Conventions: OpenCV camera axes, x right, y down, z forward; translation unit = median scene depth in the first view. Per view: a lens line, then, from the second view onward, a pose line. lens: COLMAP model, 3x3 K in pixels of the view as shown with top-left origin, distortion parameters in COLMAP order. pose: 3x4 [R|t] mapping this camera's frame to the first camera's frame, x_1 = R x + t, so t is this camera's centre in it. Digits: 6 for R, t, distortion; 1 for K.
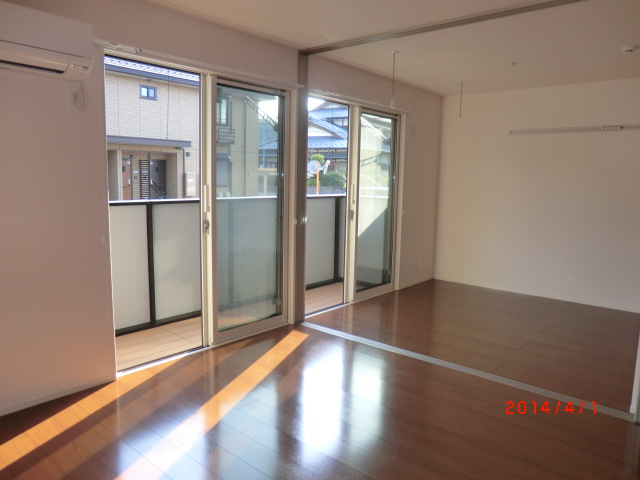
lens RADIAL K [[466.7, 0, 320.0], [0, 466.7, 240.0], [0, 0, 1]] dist [-0.077580, -0.000278]
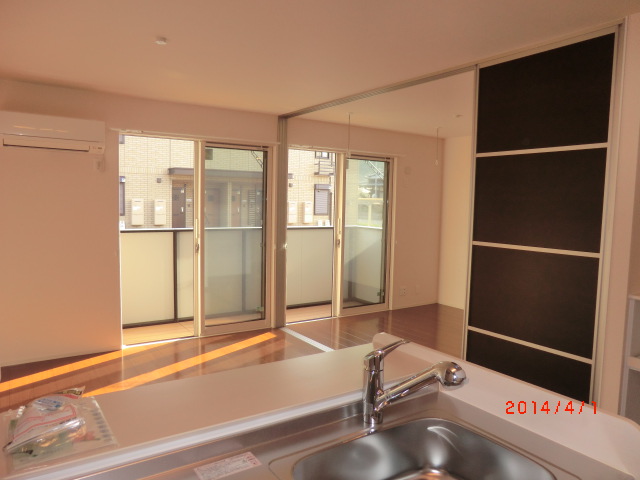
lens RADIAL K [[463.0, 0, 320.0], [0, 463.0, 240.0], [0, 0, 1]] dist [-0.122715, -0.000732]
pose [[0.966528, 0.020694, -0.255727, 0.379398], [-0.035636, 0.997908, -0.053936, 0.004852], [0.254076, 0.061243, 0.965243, -0.188273]]
